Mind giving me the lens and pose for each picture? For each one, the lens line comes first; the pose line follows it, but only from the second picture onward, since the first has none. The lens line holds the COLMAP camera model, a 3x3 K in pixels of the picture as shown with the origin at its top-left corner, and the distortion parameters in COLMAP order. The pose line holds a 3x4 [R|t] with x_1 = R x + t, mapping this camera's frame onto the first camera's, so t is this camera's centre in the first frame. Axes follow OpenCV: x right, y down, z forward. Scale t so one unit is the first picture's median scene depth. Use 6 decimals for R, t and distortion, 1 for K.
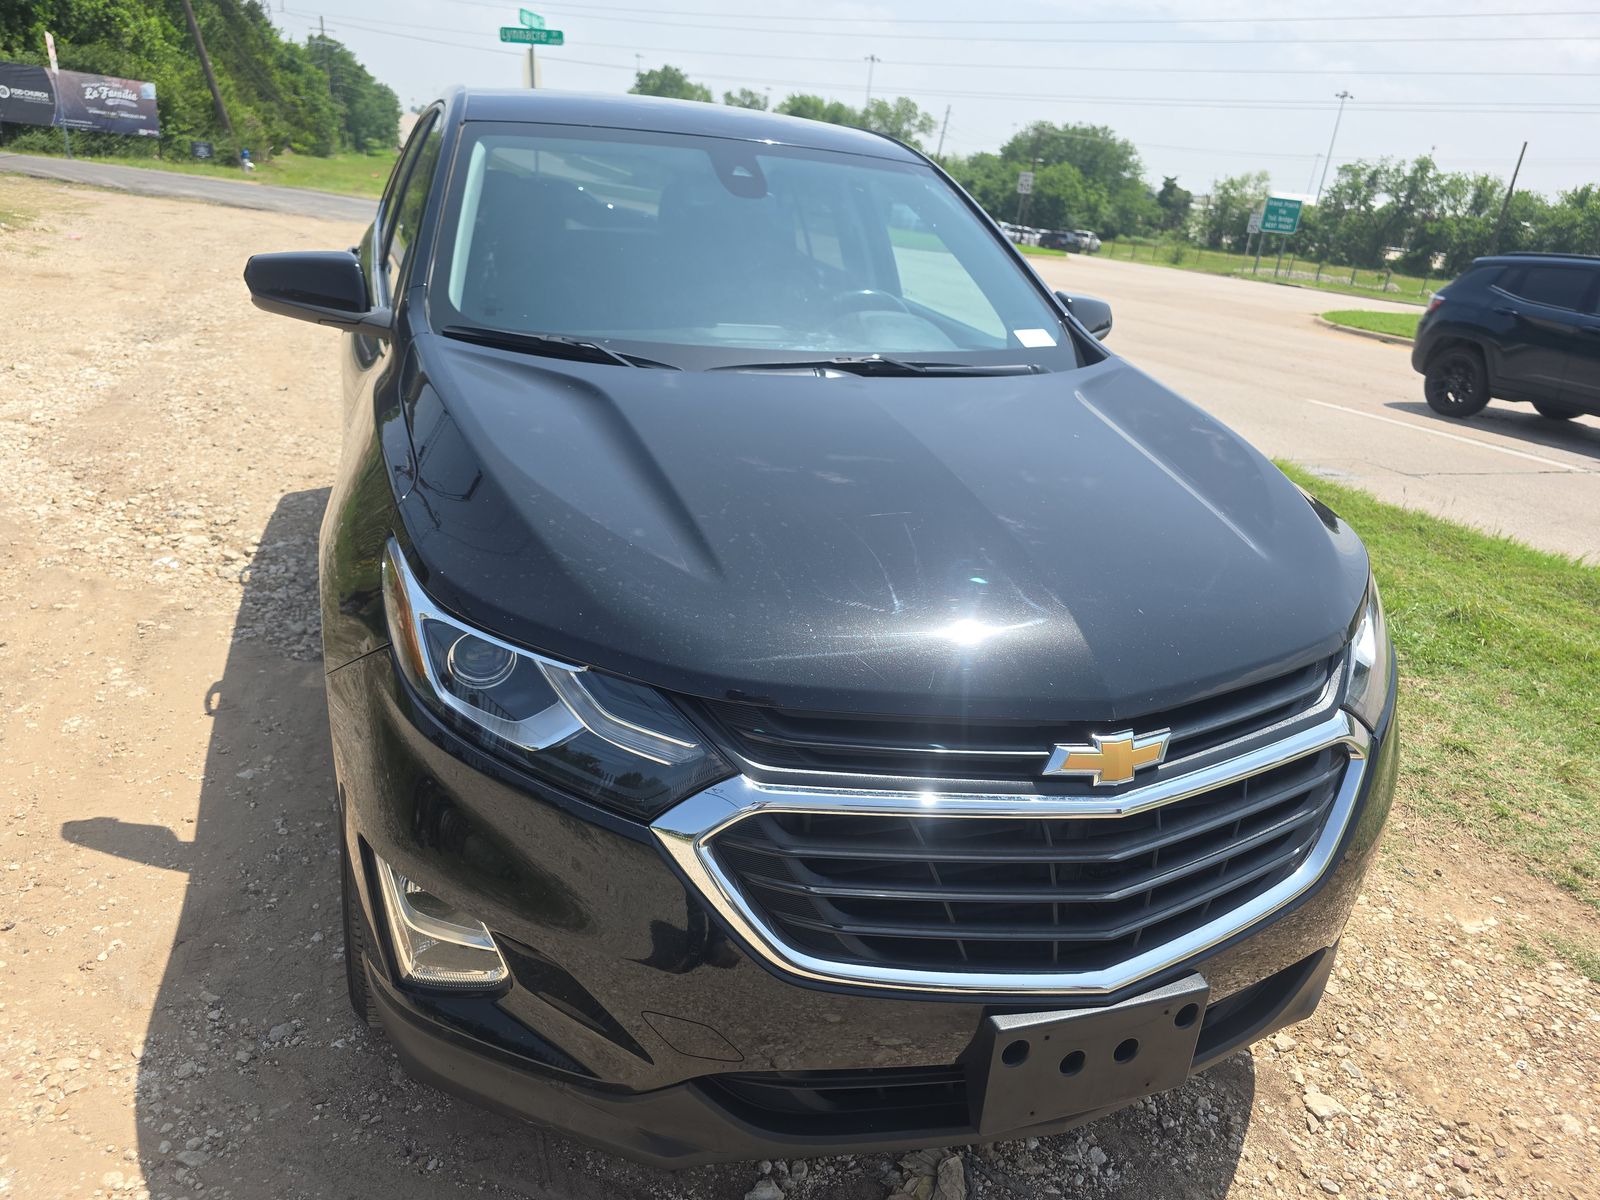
lens RADIAL K [[1231.8, 0, 800.0], [0, 1231.8, 600.0], [0, 0, 1]] dist [0.055713, -0.074286]
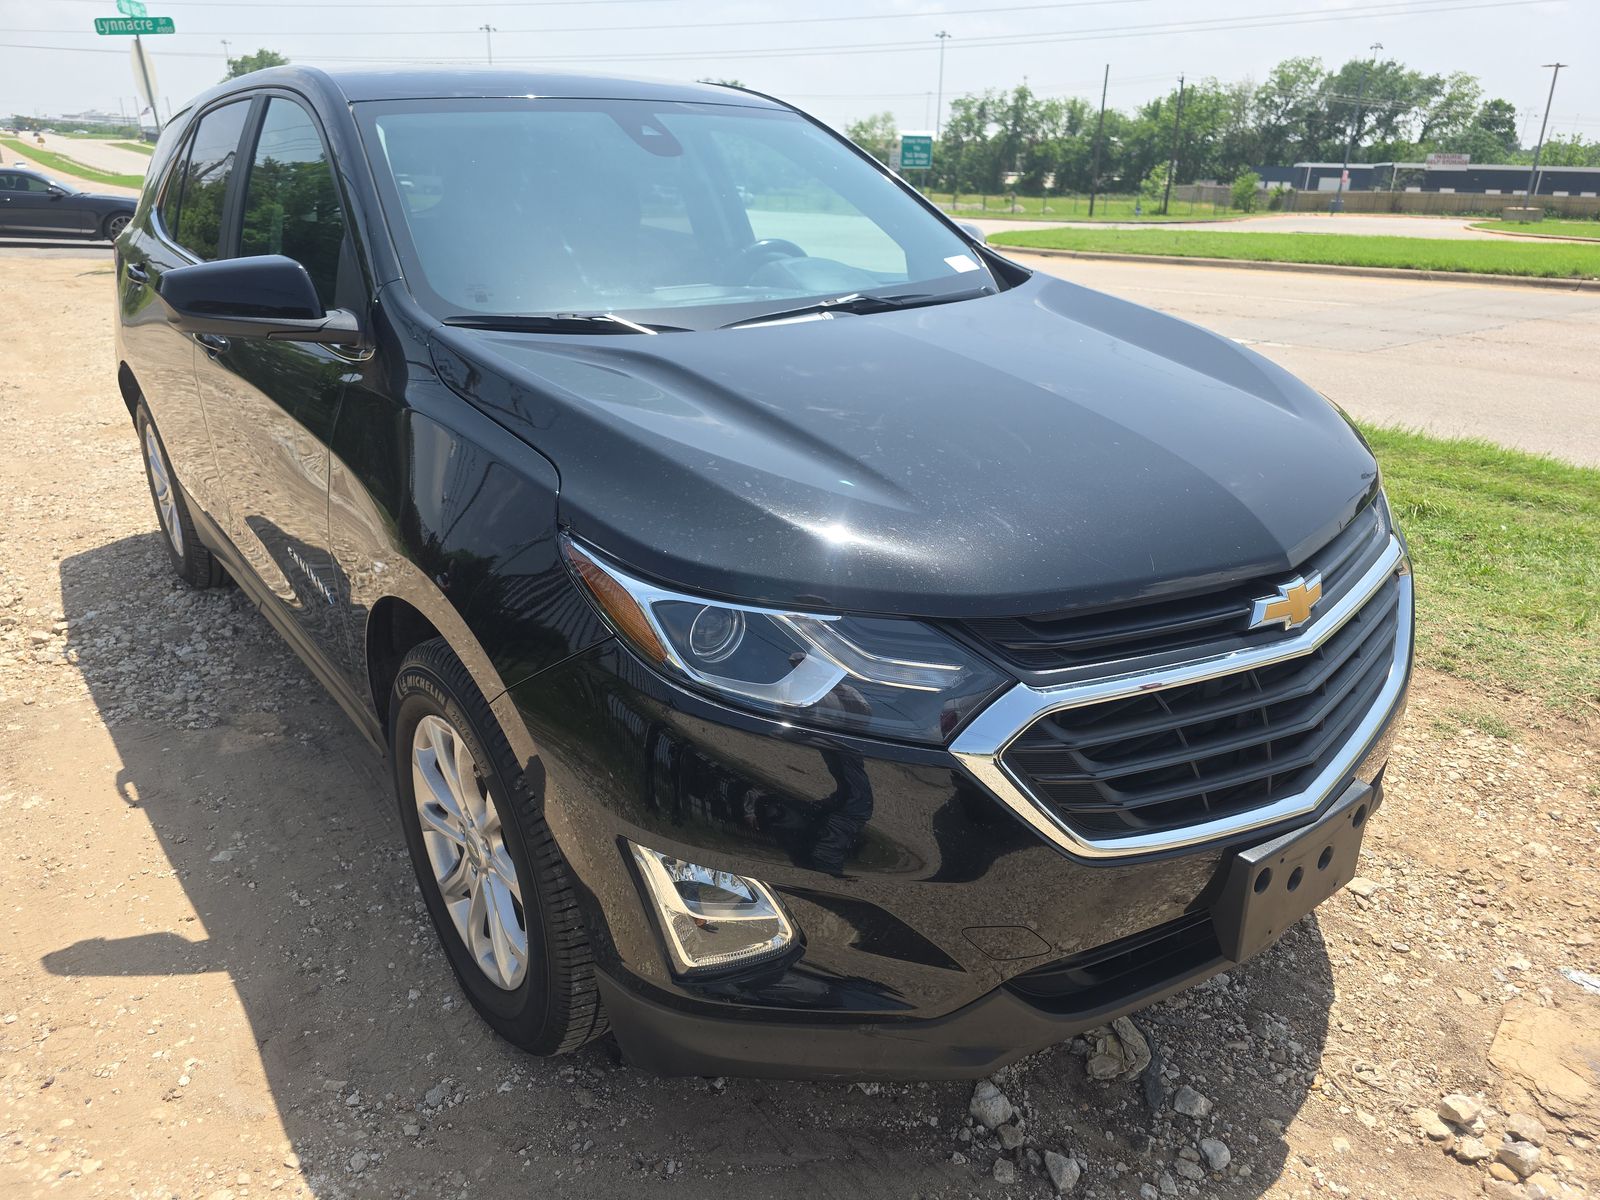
lens RADIAL K [[1231.8, 0, 800.0], [0, 1231.8, 600.0], [0, 0, 1]] dist [0.055713, -0.074286]
pose [[0.942196, -0.192044, 0.274564, -0.282277], [0.185811, 0.981373, 0.048789, -0.007604], [-0.278819, 0.005048, 0.960330, 0.027630]]
